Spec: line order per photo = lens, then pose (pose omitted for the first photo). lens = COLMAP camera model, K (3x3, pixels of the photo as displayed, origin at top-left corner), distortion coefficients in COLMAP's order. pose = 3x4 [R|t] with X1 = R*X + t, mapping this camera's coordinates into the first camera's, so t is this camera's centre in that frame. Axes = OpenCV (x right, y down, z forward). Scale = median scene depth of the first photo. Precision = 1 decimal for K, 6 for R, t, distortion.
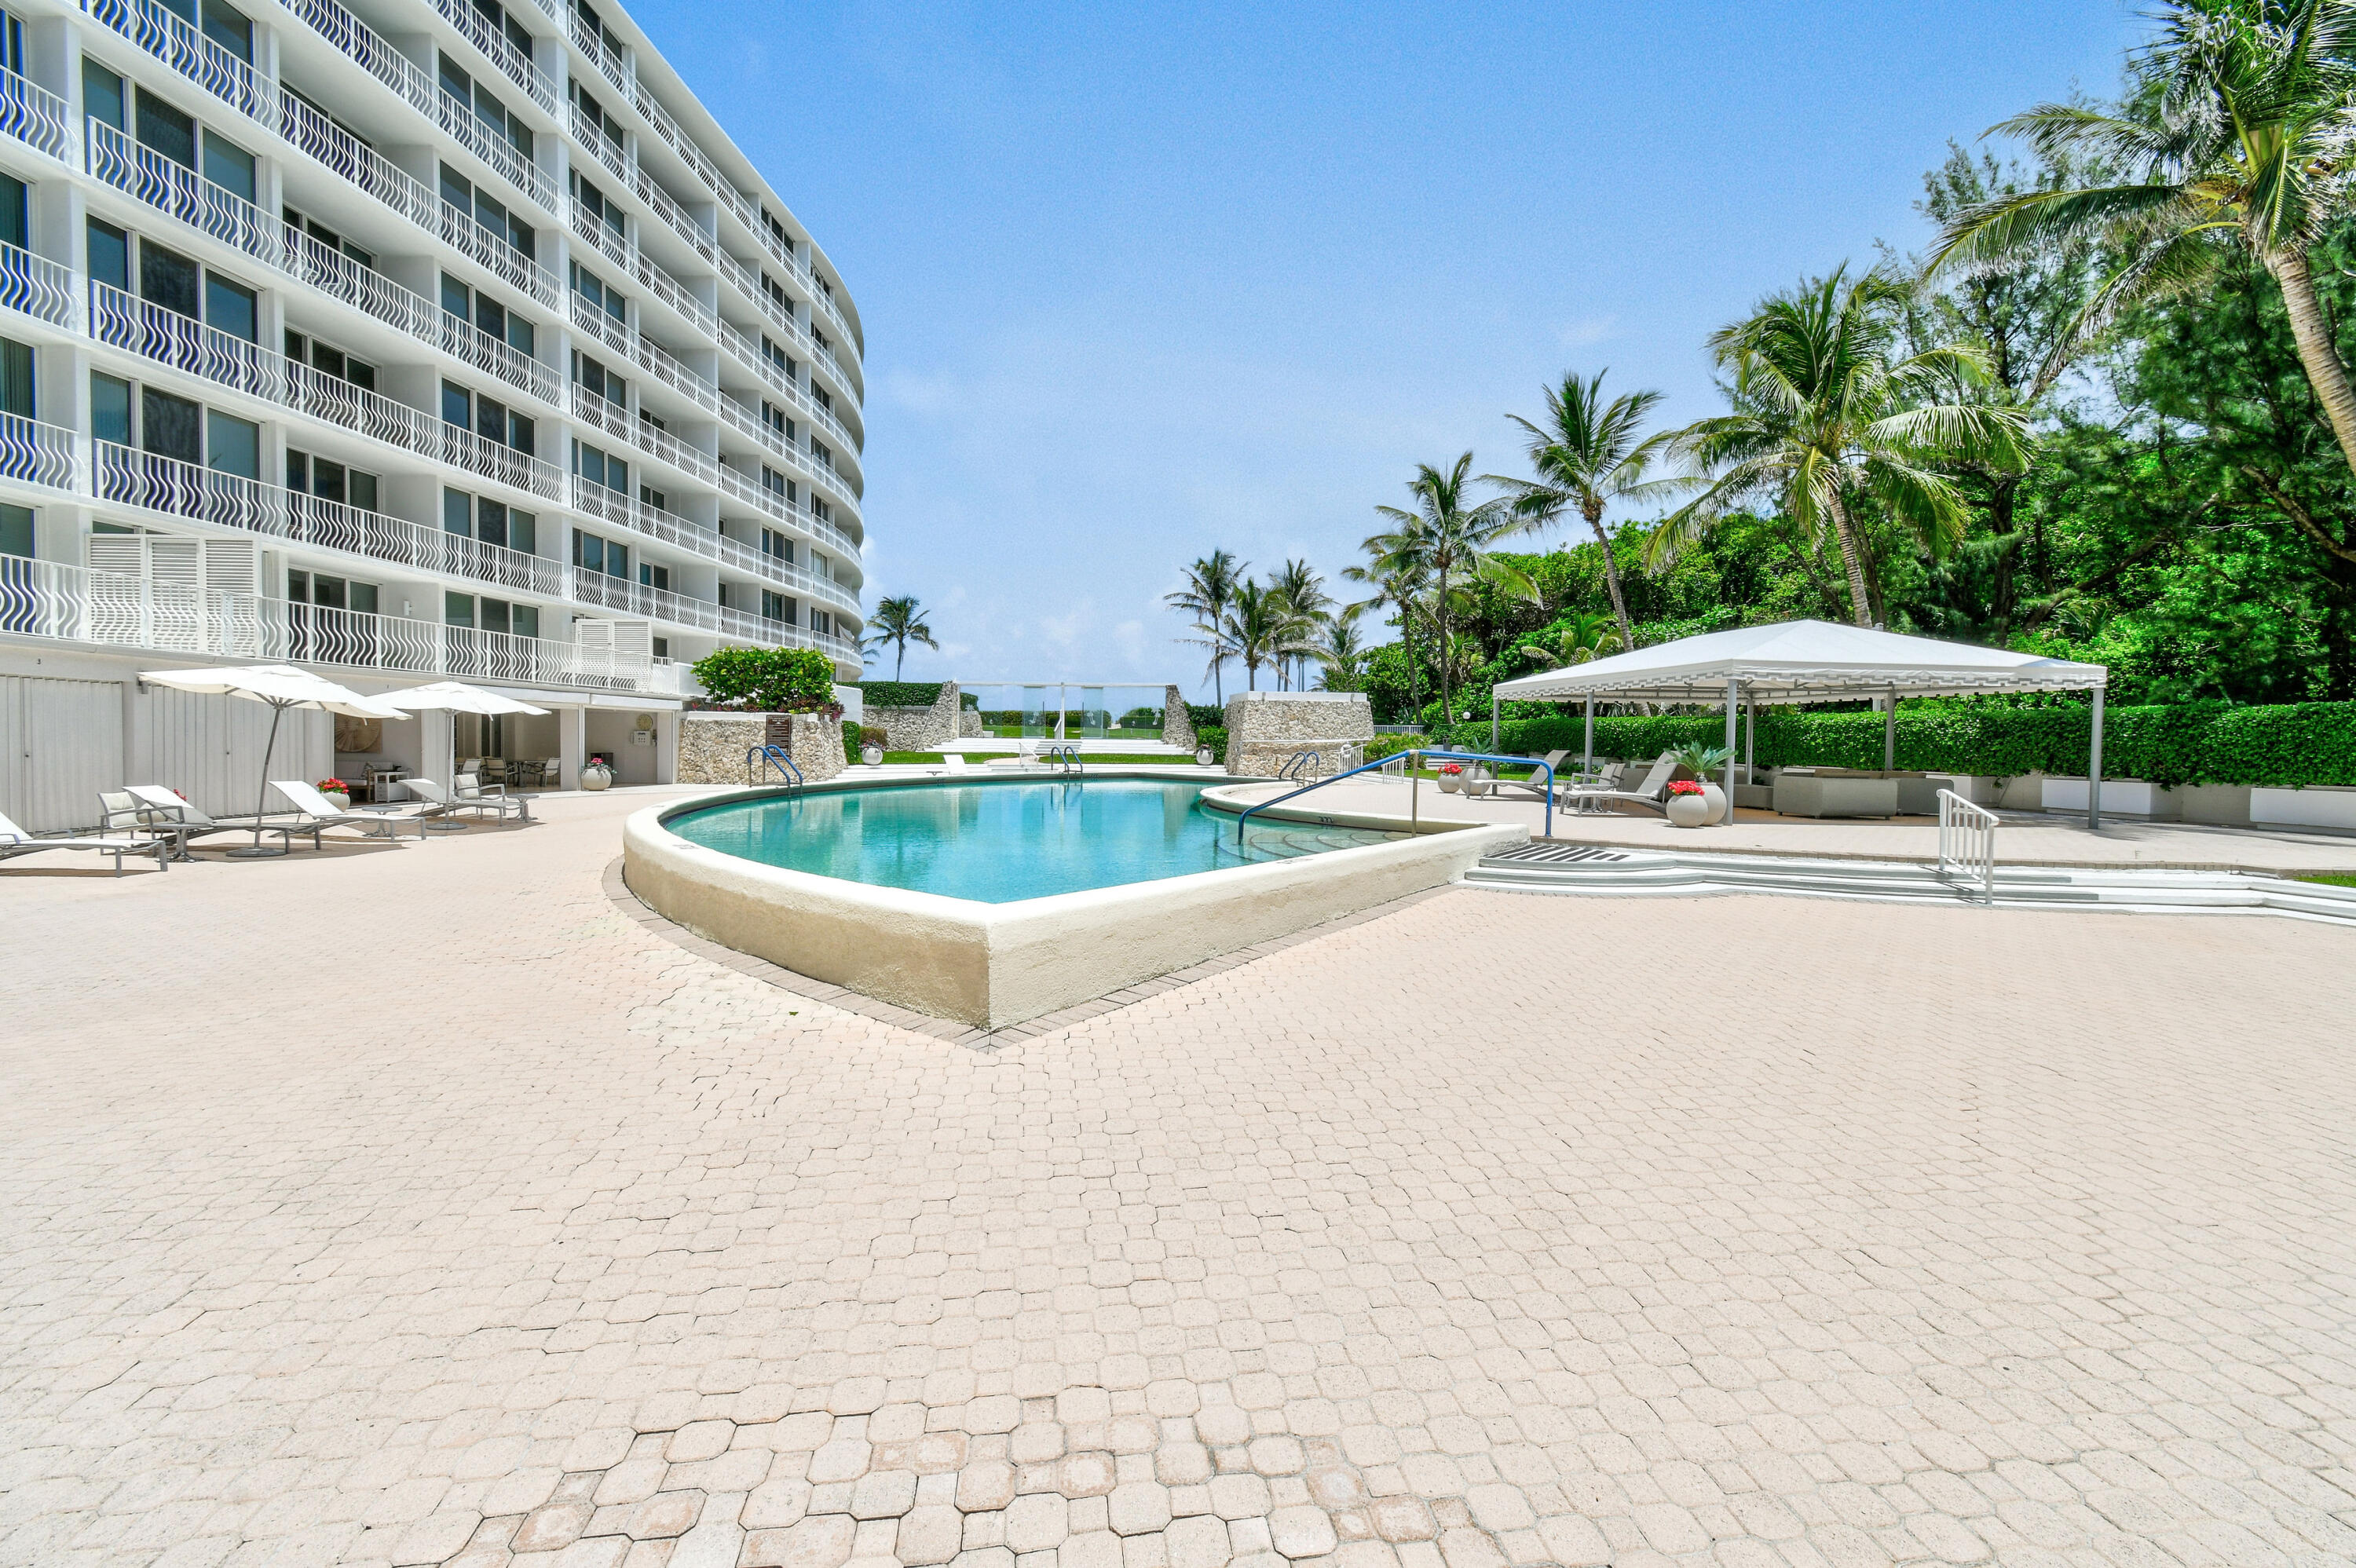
lens RADIAL K [[1065.2, 0, 1178.0], [0, 1065.2, 784.0], [0, 0, 1]] dist [0.000357, -0.000136]
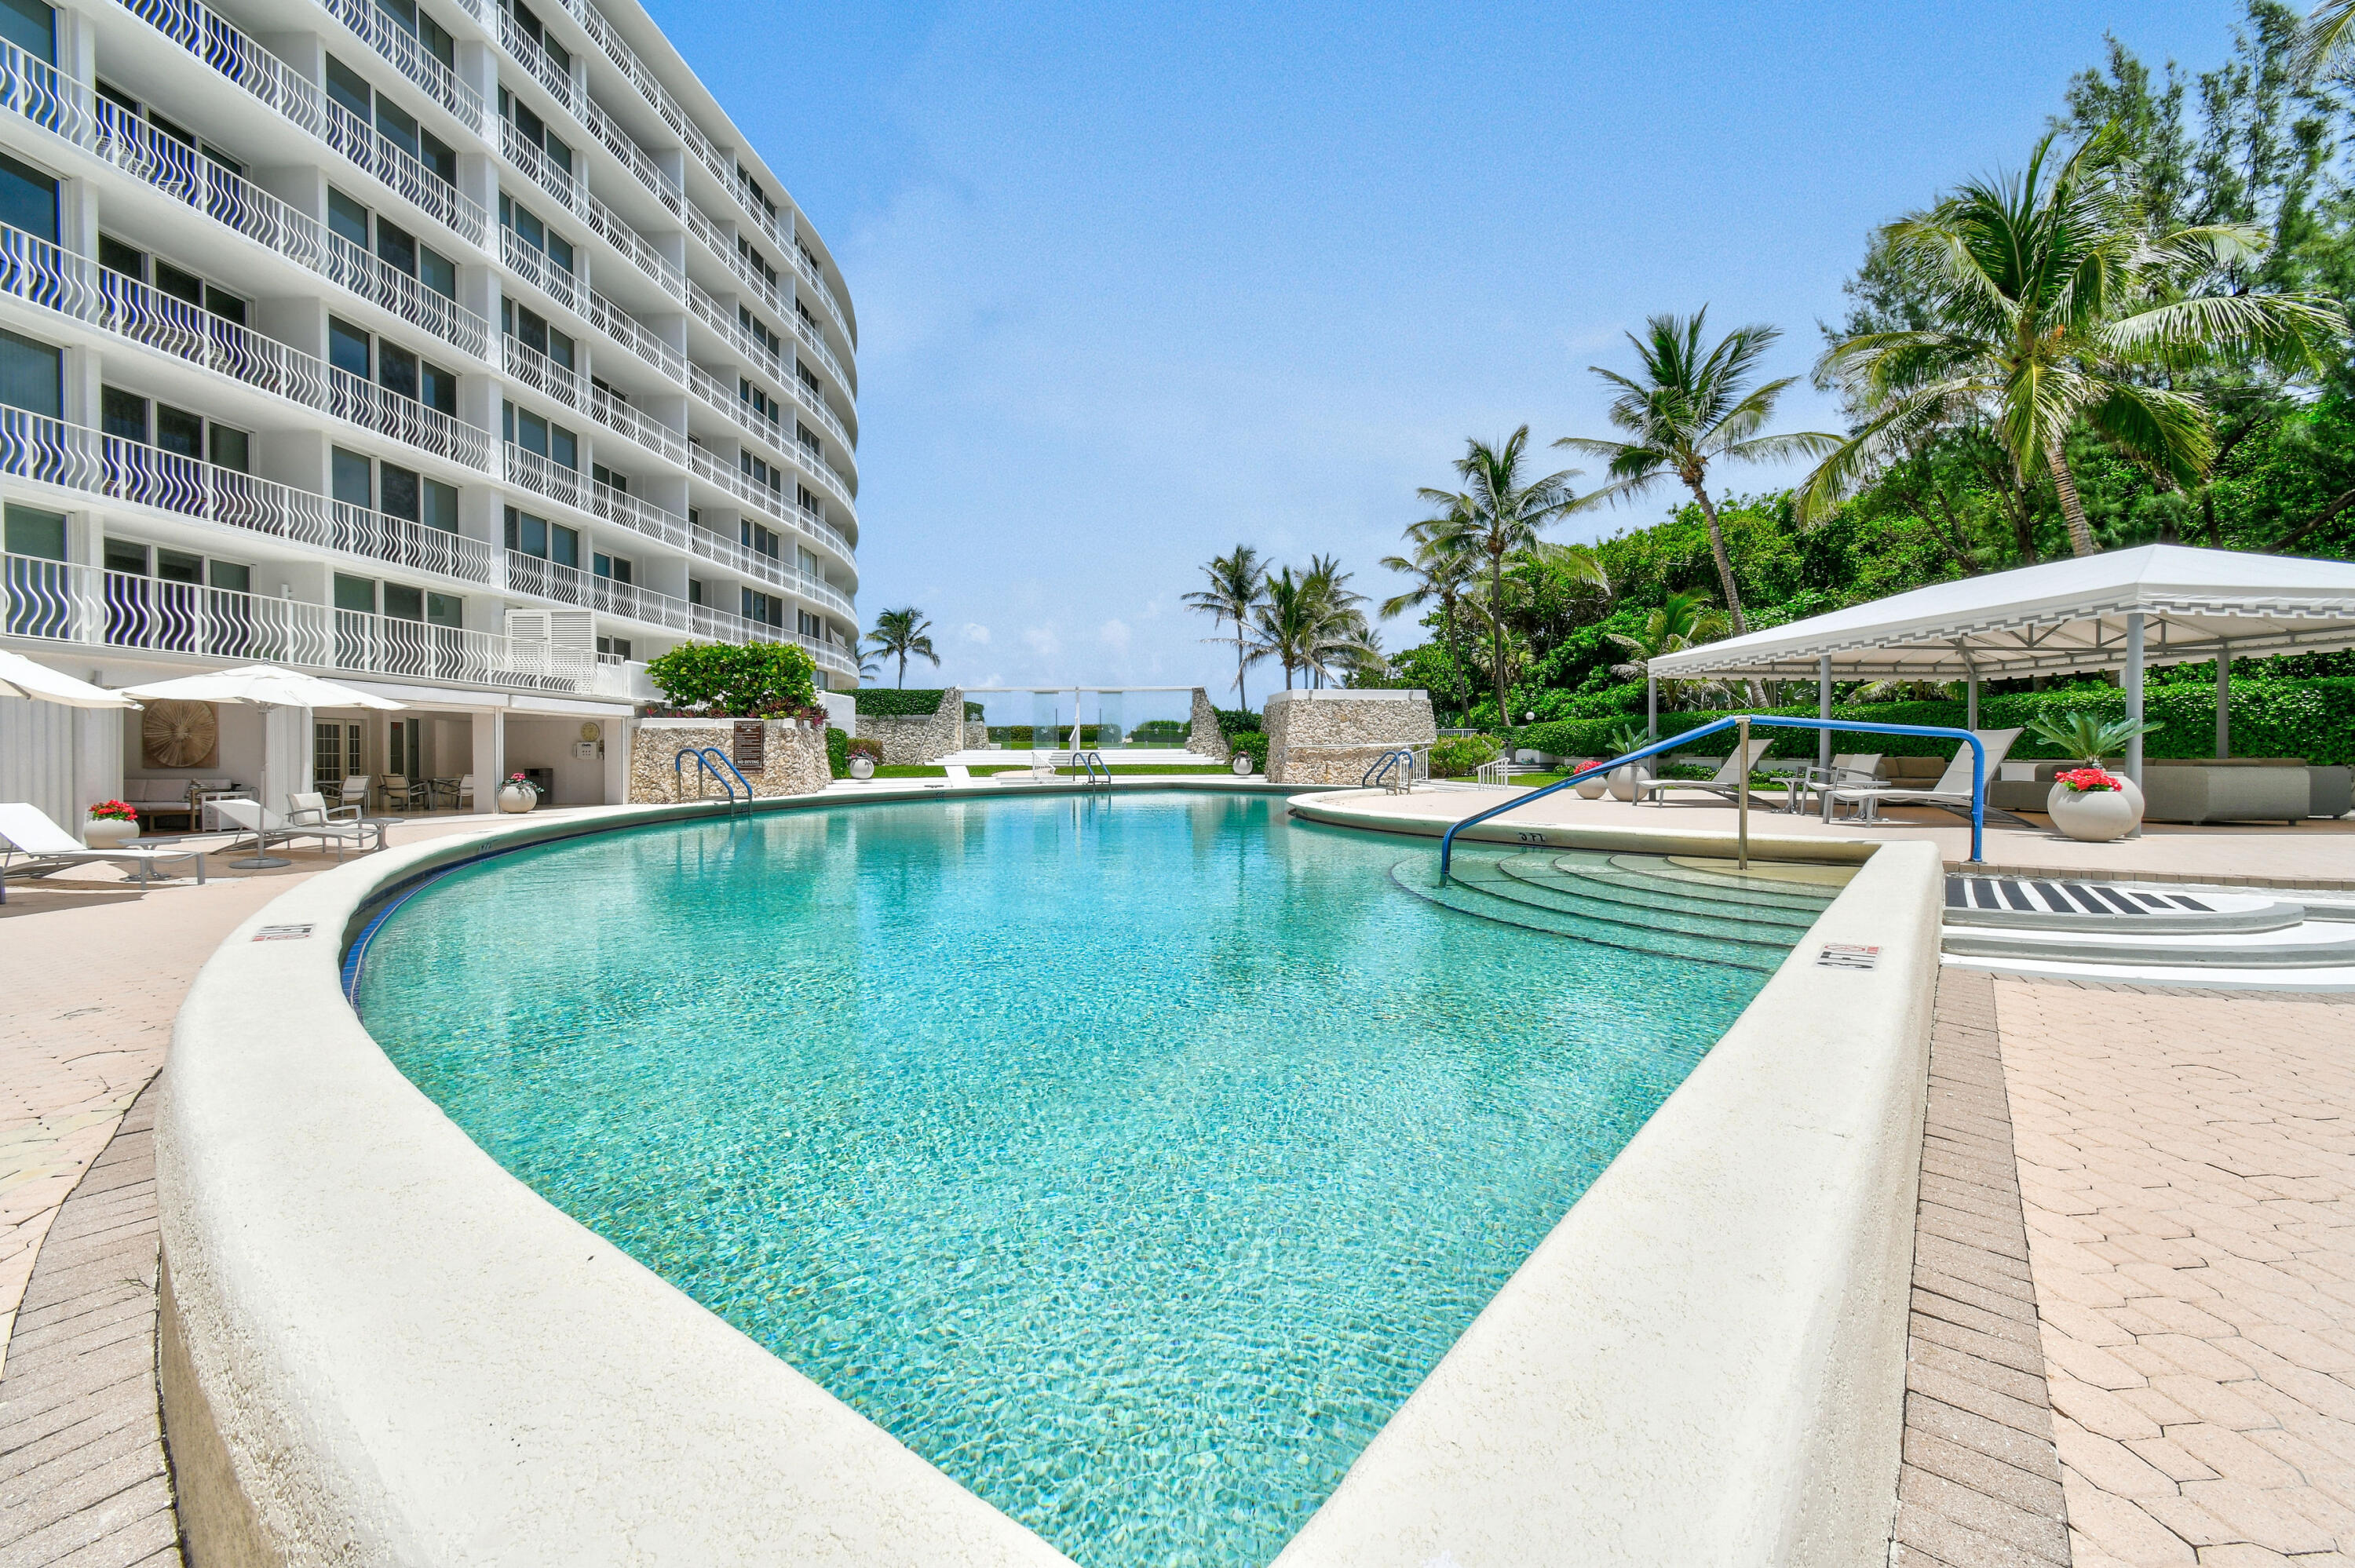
lens RADIAL K [[1052.3, 0, 1172.5], [0, 1052.3, 775.4], [0, 0, 1]] dist [0.002169, -0.000197]
pose [[0.999859, -0.015189, -0.007102, -0.028373], [0.015012, 0.999590, -0.024383, 0.003193], [0.007470, 0.024273, 0.999677, 0.140931]]
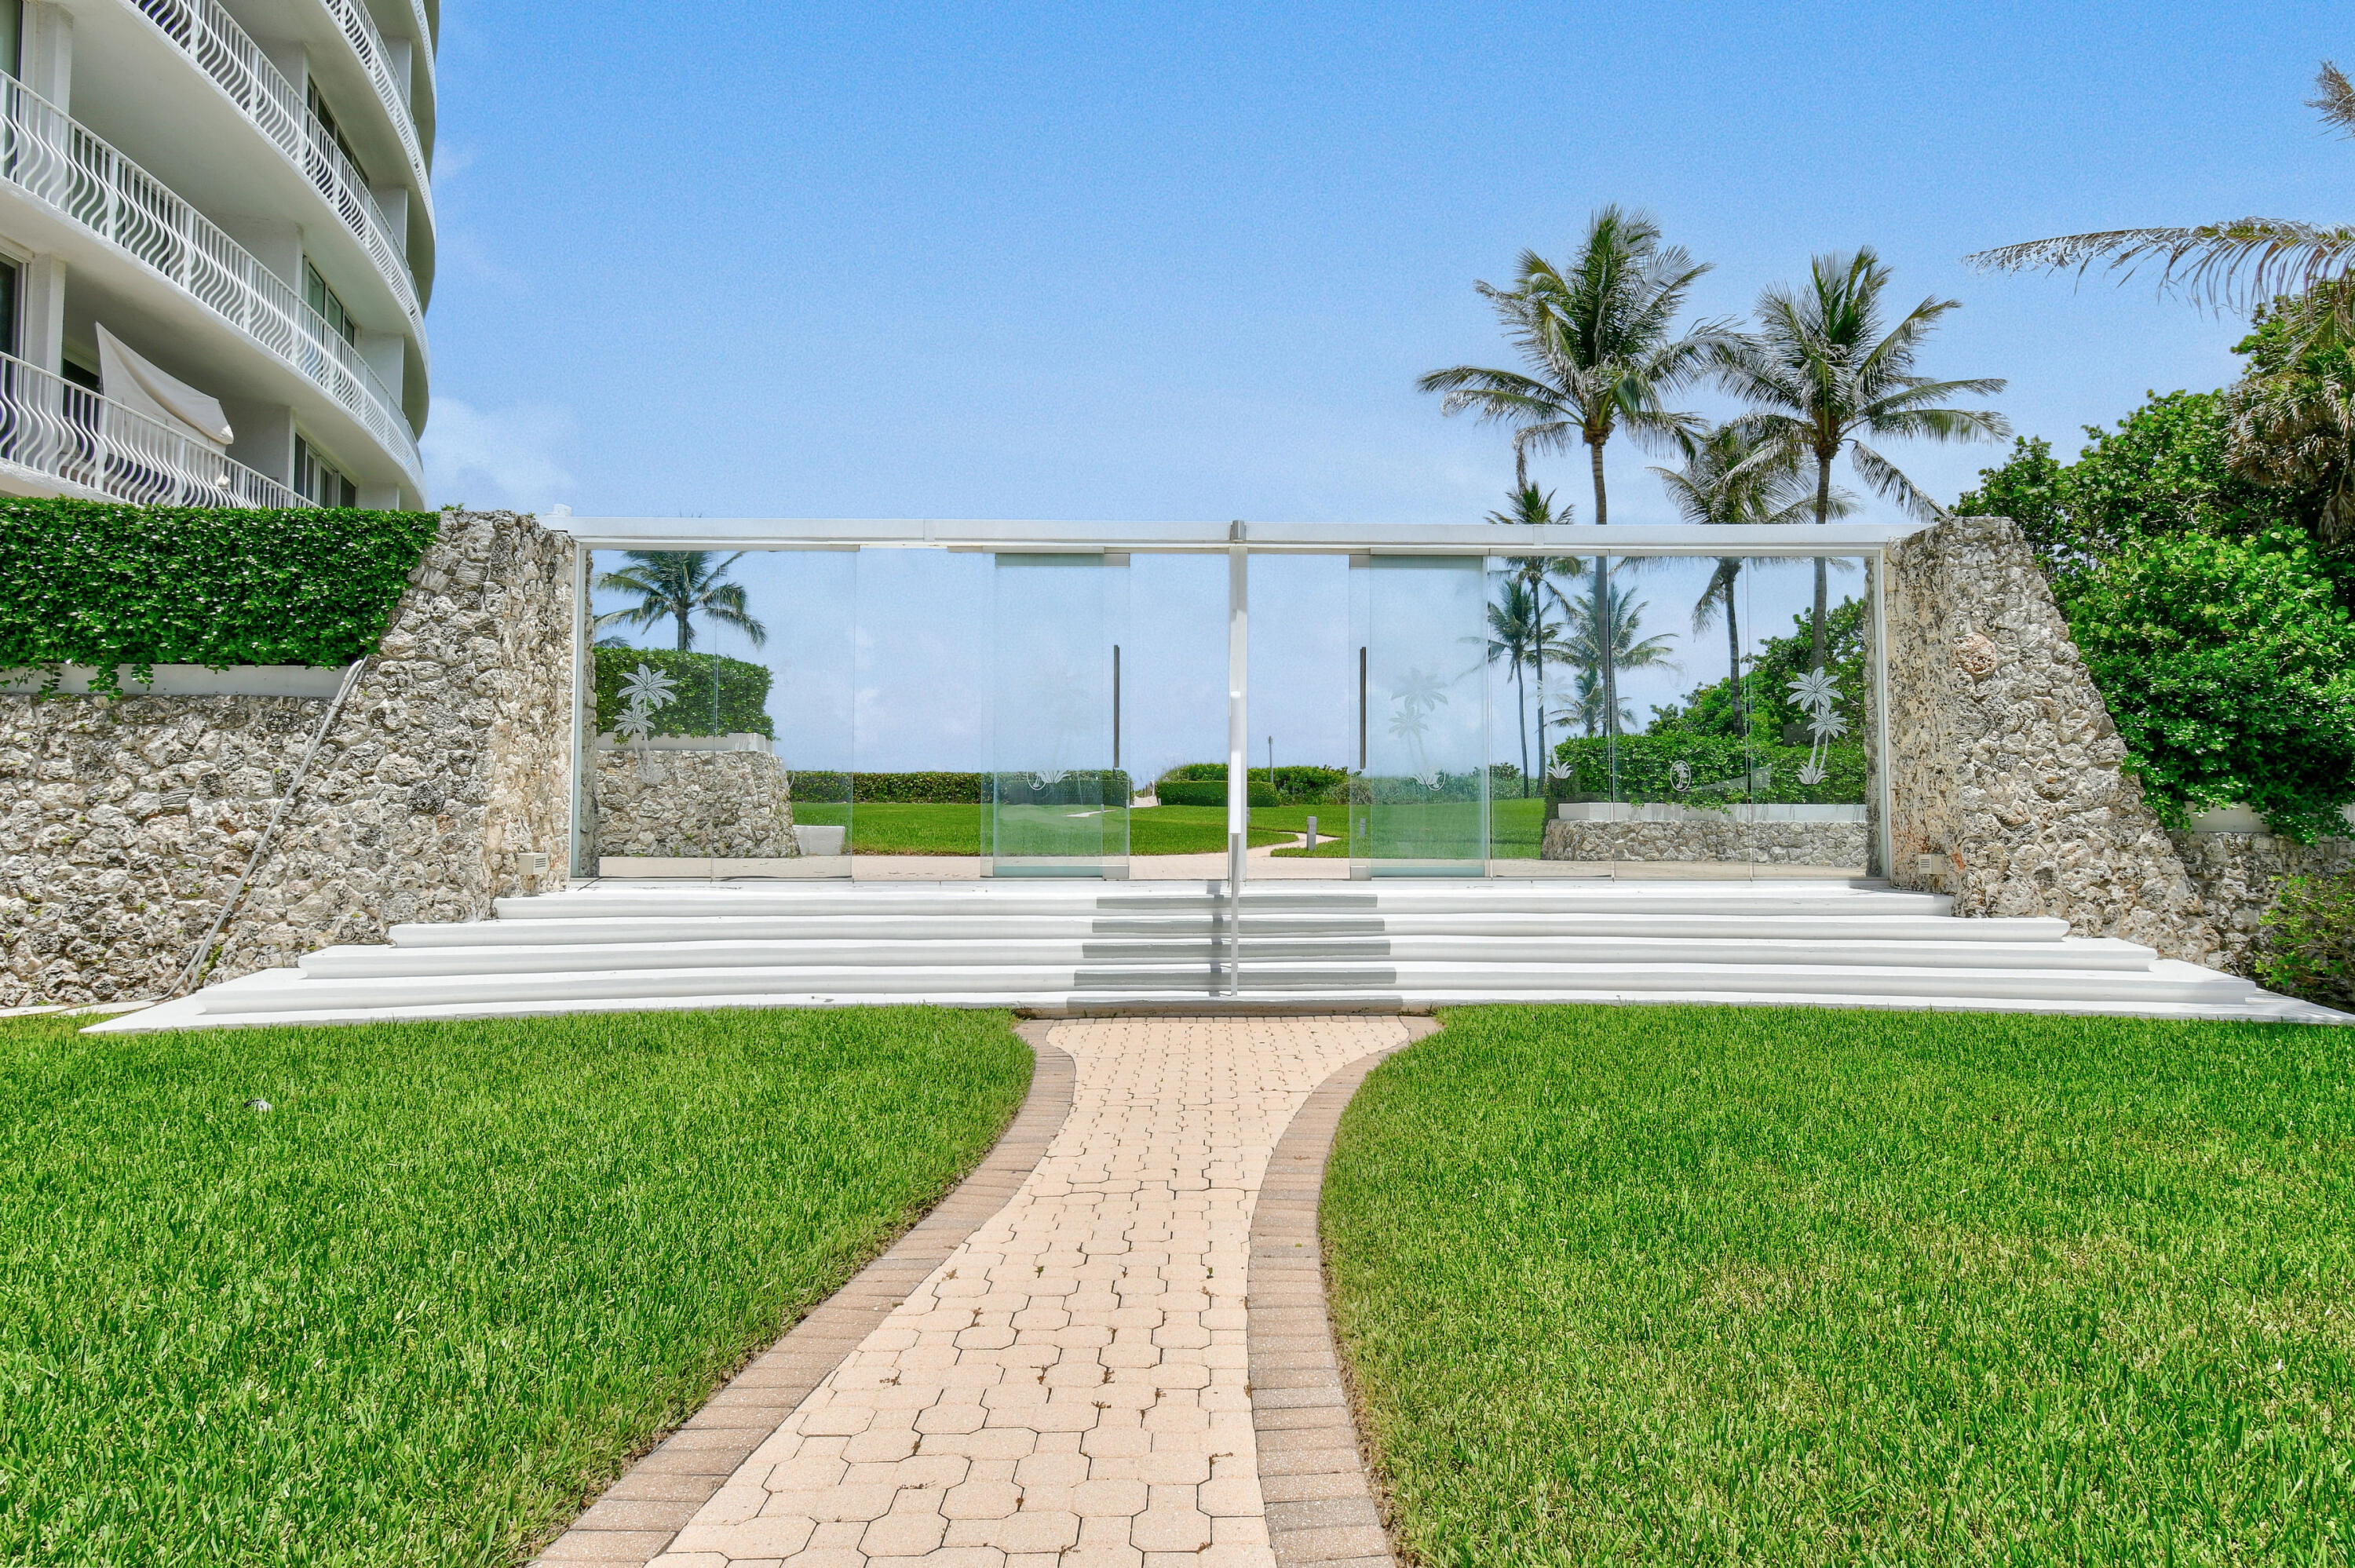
lens RADIAL K [[1439.2, 0, 1177.5], [0, 1439.2, 784.0], [0, 0, 1]] dist [0.000290, 0.000094]
pose [[0.999819, -0.008922, 0.016829, -0.155181], [0.010042, 0.997656, -0.067694, -0.054421], [-0.016186, 0.067851, 0.997564, 0.999794]]
